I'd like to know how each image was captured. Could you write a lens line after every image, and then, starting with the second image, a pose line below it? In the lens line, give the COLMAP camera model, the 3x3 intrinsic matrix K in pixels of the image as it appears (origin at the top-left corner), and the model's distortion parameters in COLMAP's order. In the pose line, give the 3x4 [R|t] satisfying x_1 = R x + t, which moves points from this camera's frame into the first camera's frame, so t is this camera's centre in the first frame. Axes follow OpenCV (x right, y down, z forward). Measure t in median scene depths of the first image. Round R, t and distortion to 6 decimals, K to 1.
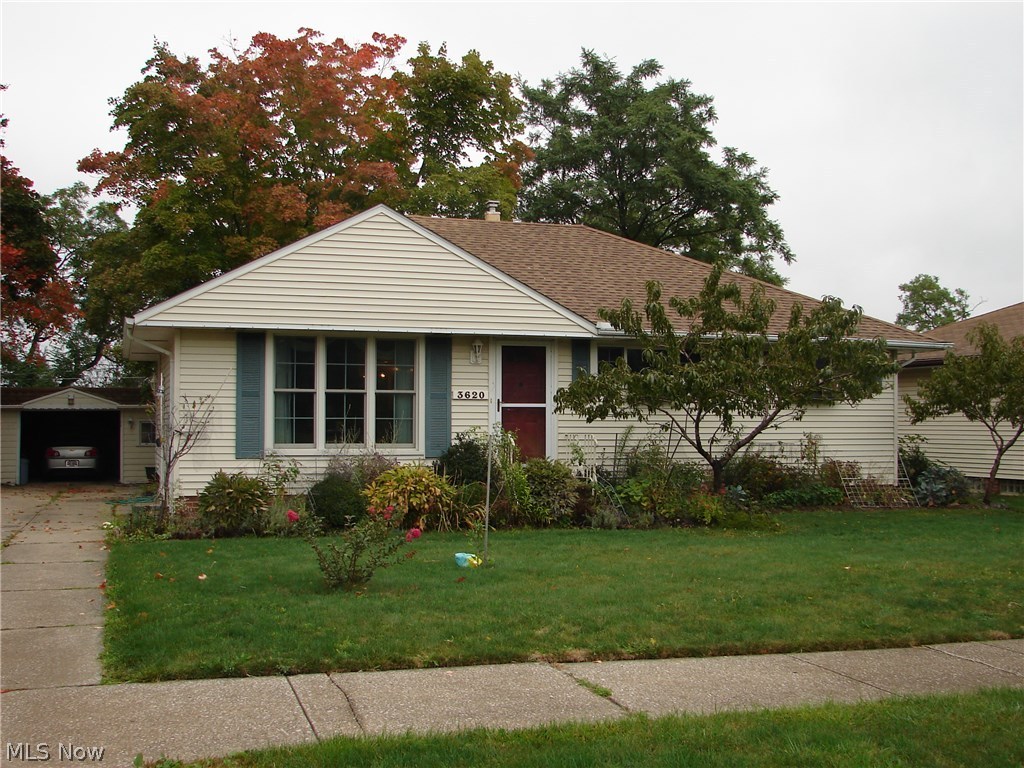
lens RADIAL K [[1173.7, 0, 512.0], [0, 1173.7, 384.0], [0, 0, 1]] dist [-0.113602, -0.037629]
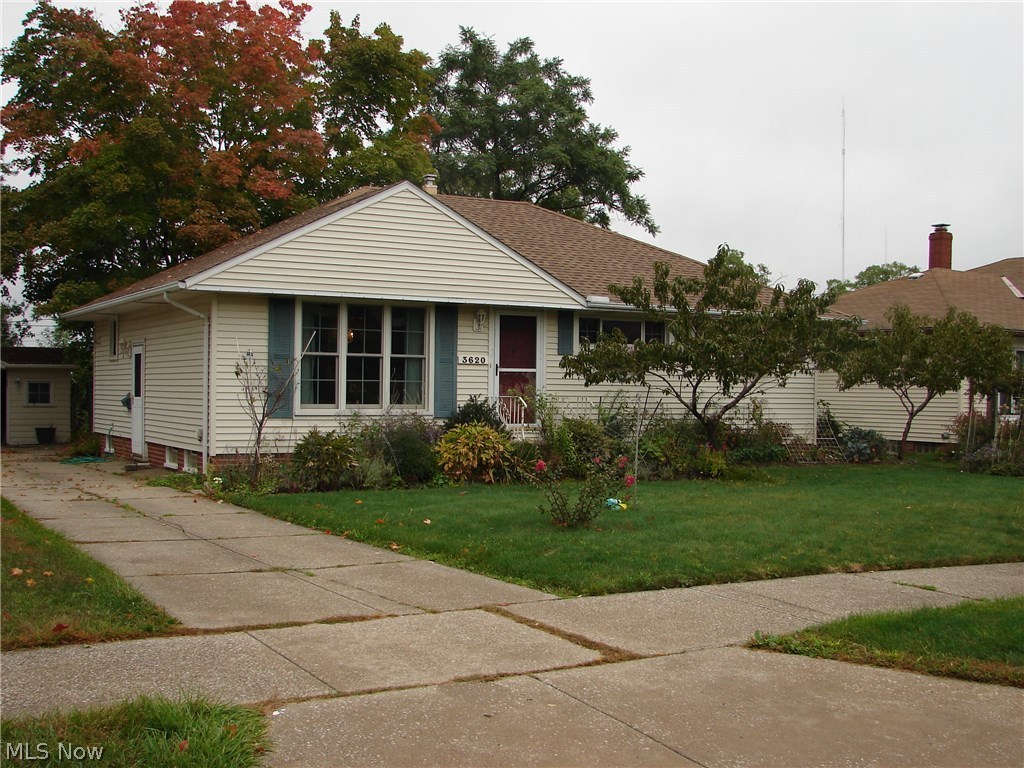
lens RADIAL K [[1173.7, 0, 512.0], [0, 1173.7, 384.0], [0, 0, 1]] dist [-0.113602, -0.037629]
pose [[0.980628, 0.009352, 0.195655, -0.212555], [-0.015595, 0.999416, 0.030393, -0.002083], [-0.195257, -0.032855, 0.980202, -0.068724]]
